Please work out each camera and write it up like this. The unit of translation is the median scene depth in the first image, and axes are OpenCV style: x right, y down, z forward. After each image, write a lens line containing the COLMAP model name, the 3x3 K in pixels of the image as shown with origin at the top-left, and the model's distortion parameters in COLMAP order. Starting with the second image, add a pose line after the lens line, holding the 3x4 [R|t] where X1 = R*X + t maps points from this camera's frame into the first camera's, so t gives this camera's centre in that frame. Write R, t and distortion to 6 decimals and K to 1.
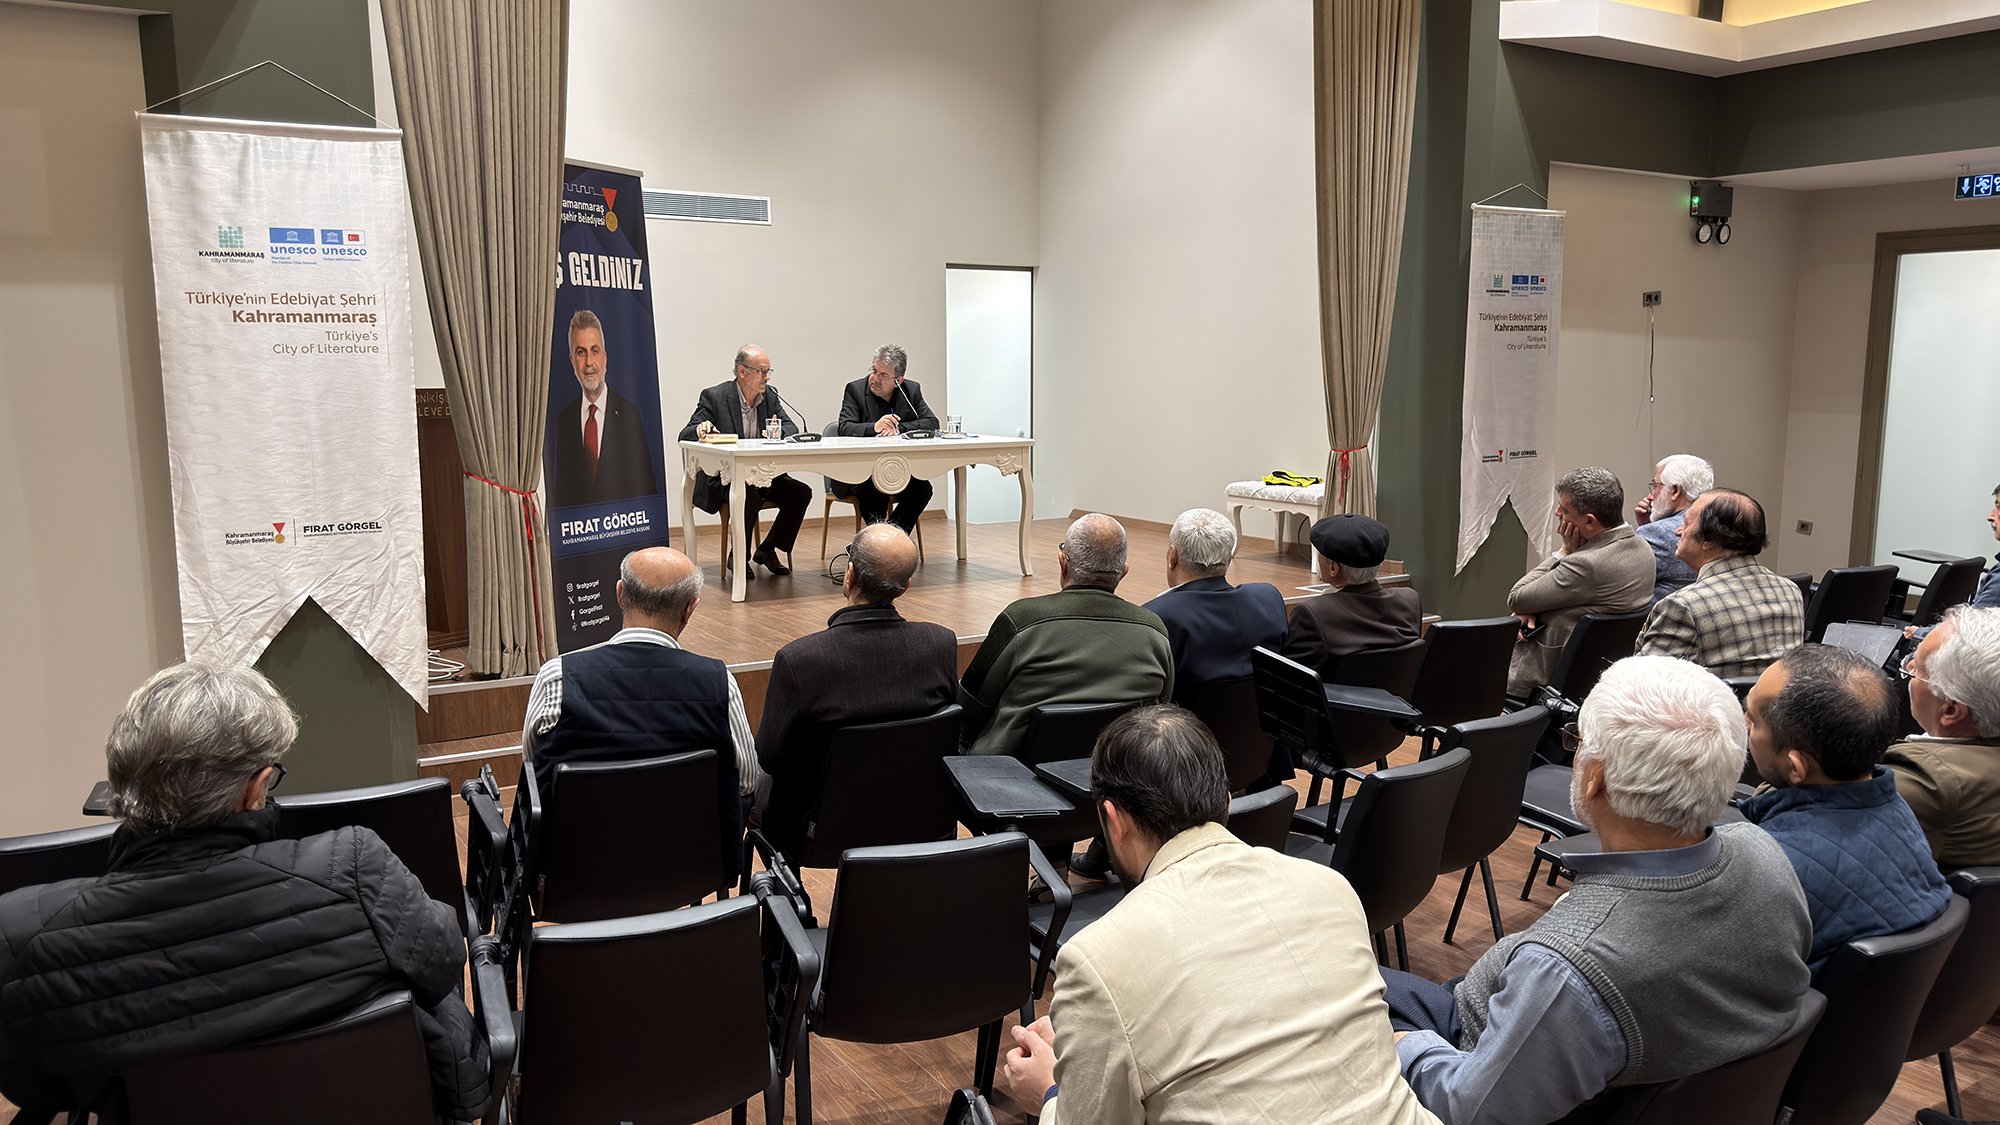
lens RADIAL K [[1429.4, 0, 1000.0], [0, 1429.4, 562.5], [0, 0, 1]] dist [0.004958, 0.002091]
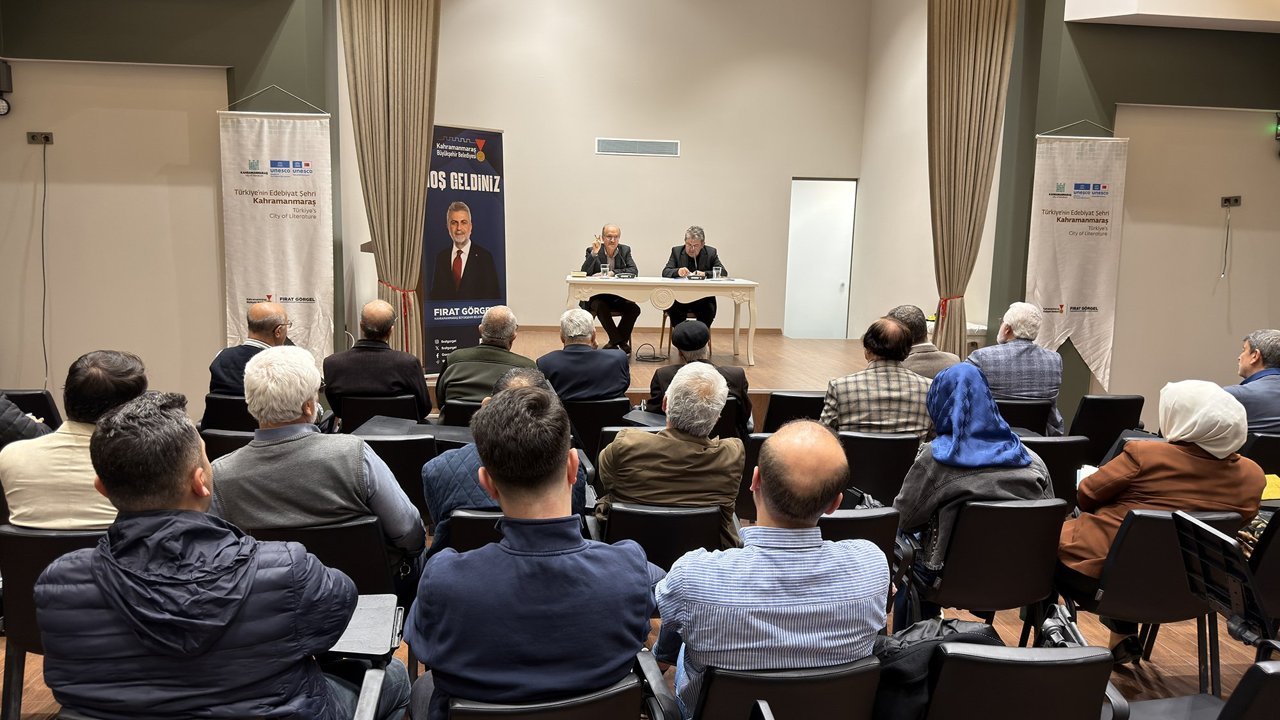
lens RADIAL K [[899.0, 0, 640.0], [0, 899.0, 360.0], [0, 0, 1]] dist [0.077250, -0.108238]
pose [[0.900457, 0.082641, -0.427022, 0.479240], [-0.087242, 0.996148, 0.008817, 0.007187], [0.426105, 0.029315, 0.904198, -0.008770]]
